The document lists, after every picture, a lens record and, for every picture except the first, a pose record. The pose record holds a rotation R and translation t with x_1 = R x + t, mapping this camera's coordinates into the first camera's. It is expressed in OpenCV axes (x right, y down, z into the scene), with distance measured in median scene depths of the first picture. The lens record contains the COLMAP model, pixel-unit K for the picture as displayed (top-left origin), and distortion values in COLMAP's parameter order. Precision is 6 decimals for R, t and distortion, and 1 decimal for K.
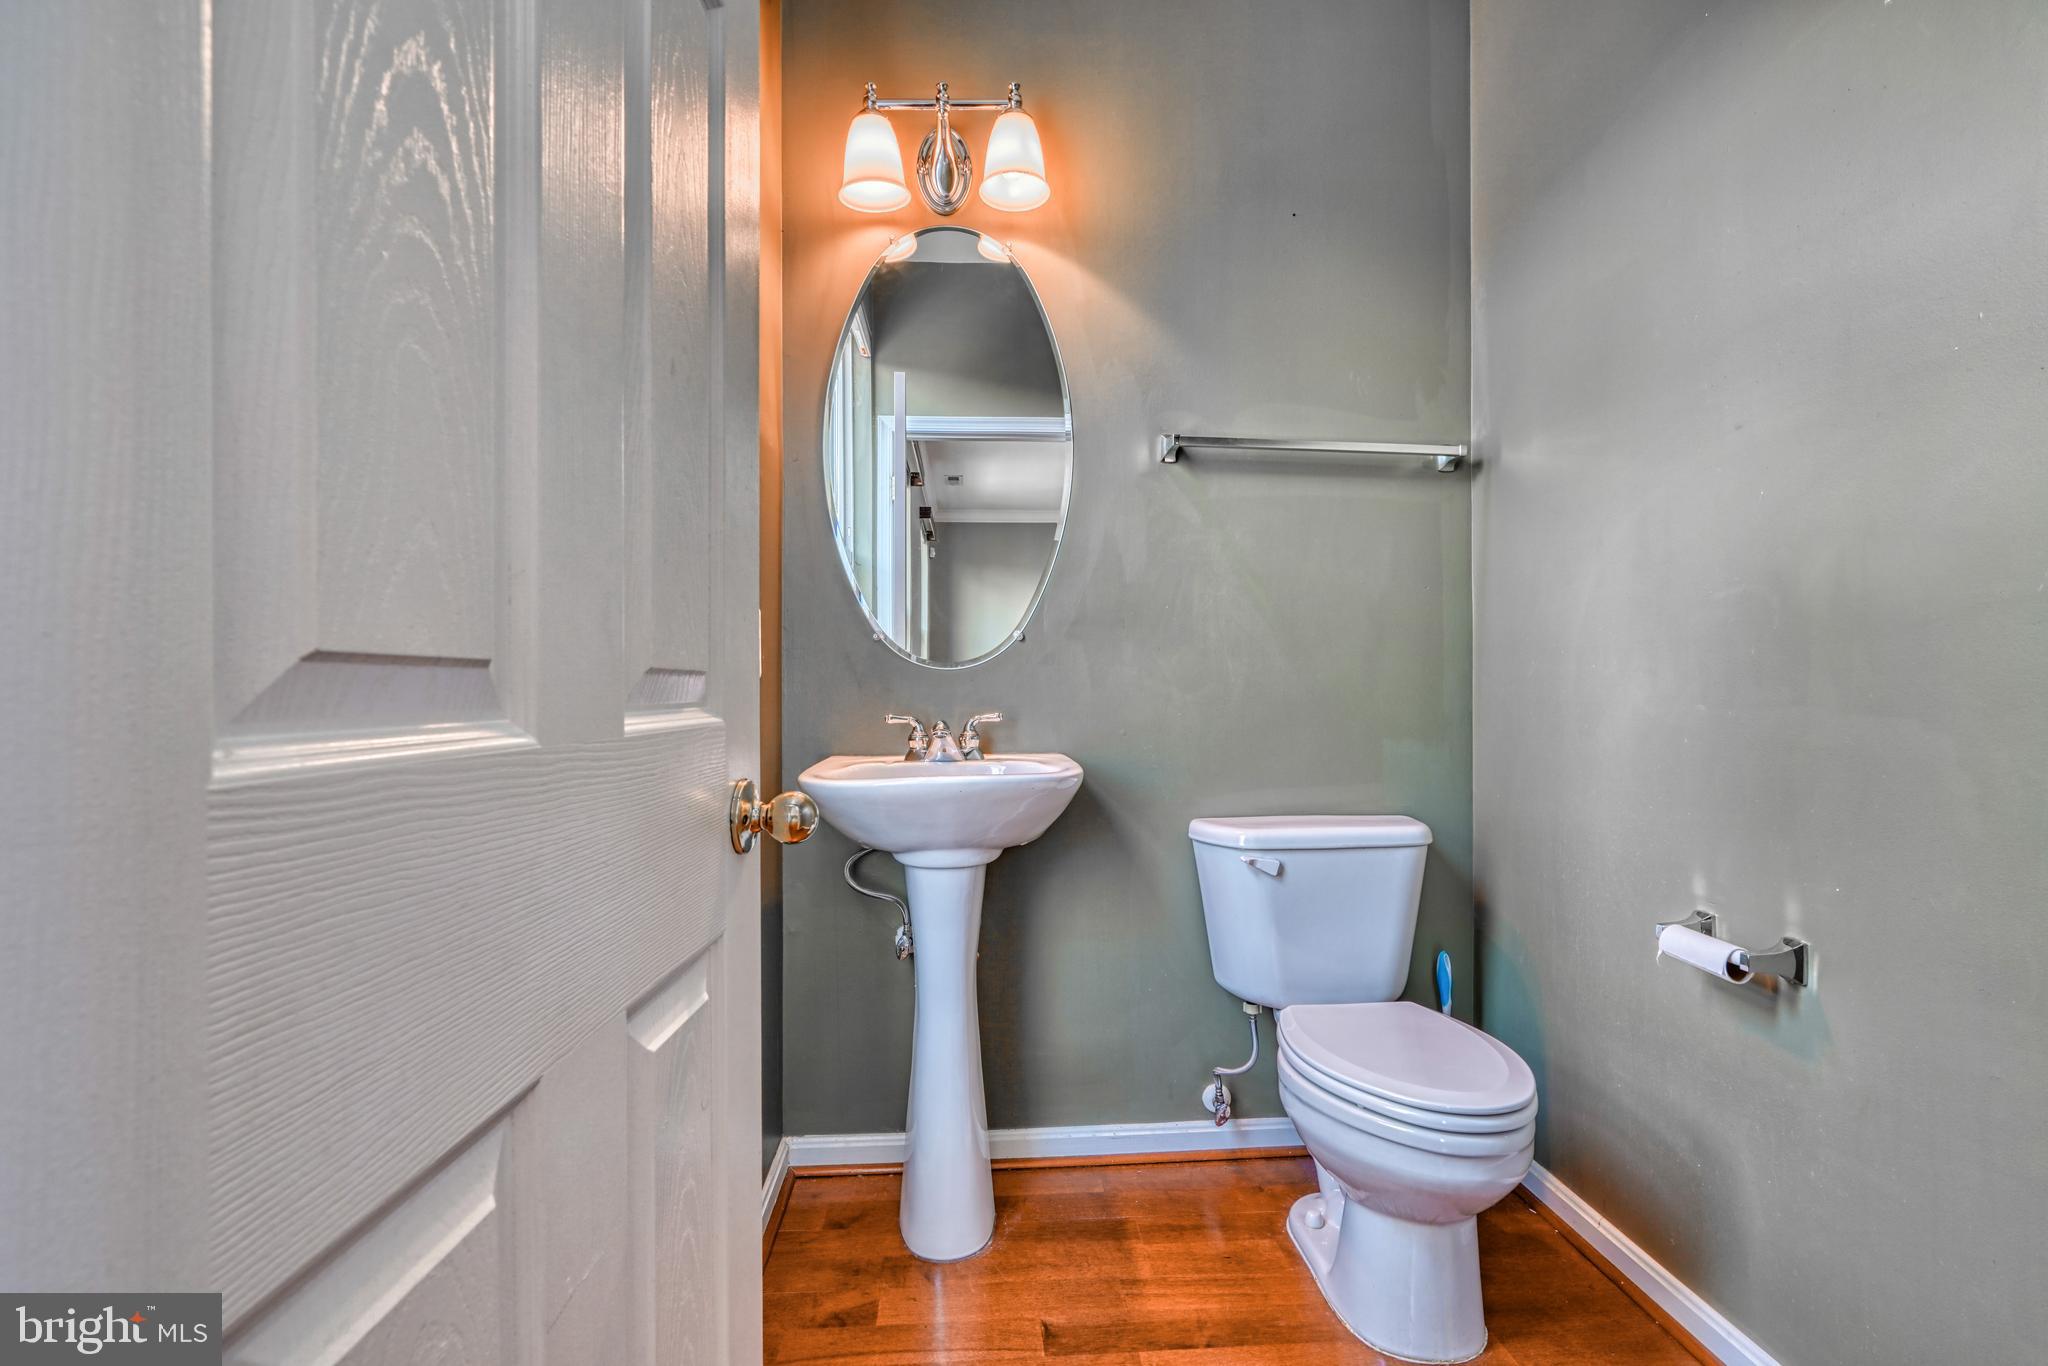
lens RADIAL K [[950.1, 0, 1024.0], [0, 950.1, 683.0], [0, 0, 1]] dist [-0.002714, 0.006793]
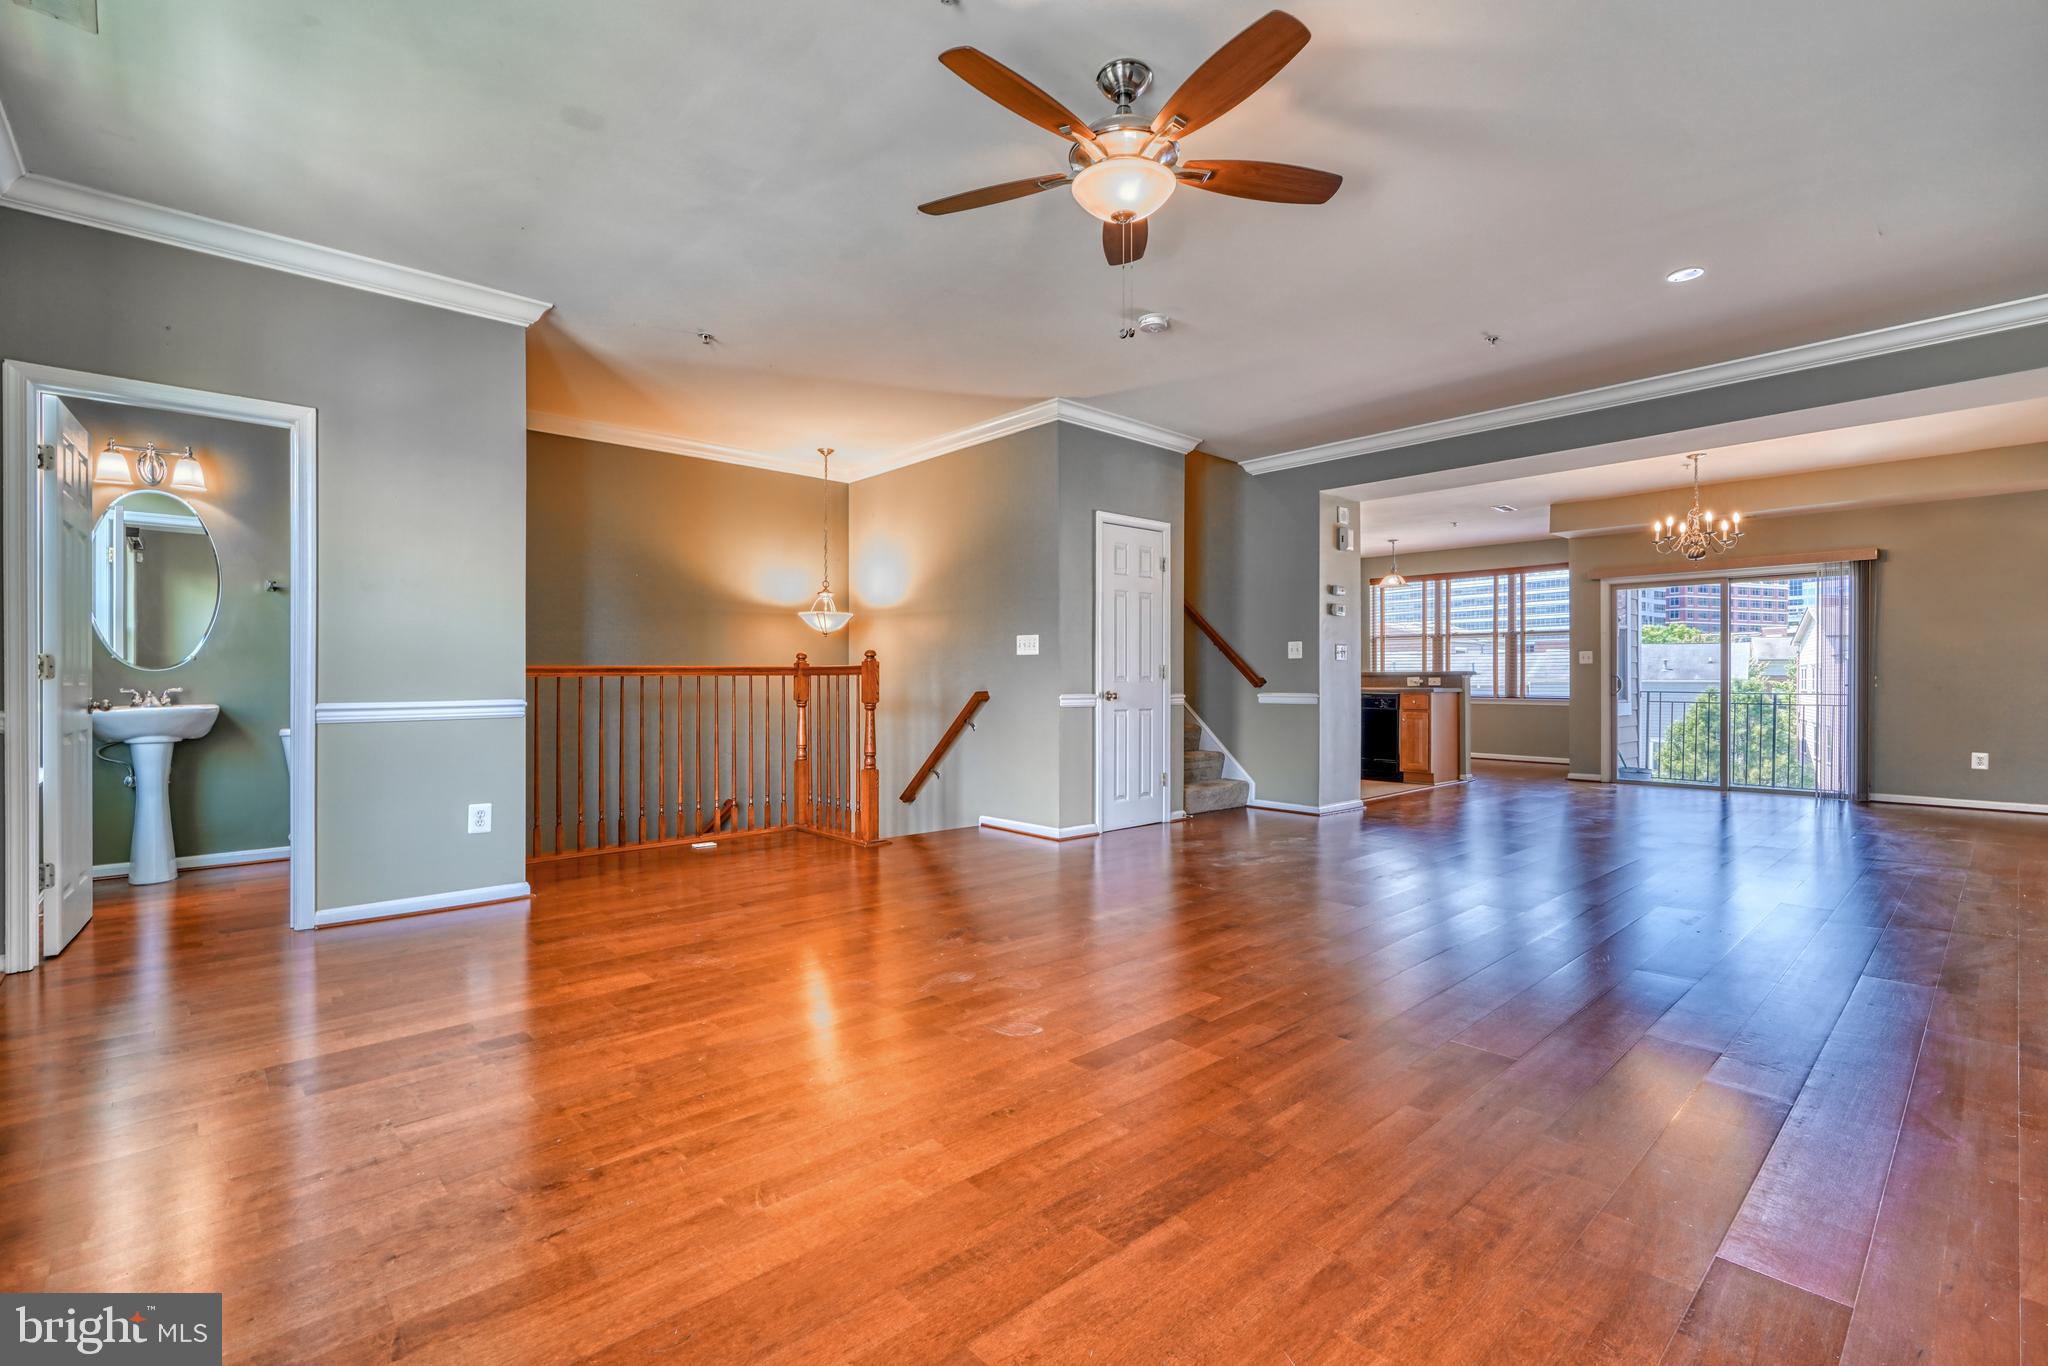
lens RADIAL K [[924.4, 0, 1019.4], [0, 924.4, 676.0], [0, 0, 1]] dist [-0.005133, 0.000401]
pose [[0.783617, 0.002380, 0.621240, 0.199784], [-0.005521, 0.999980, 0.003134, -0.019909], [-0.621220, -0.005885, 0.783614, -2.305478]]
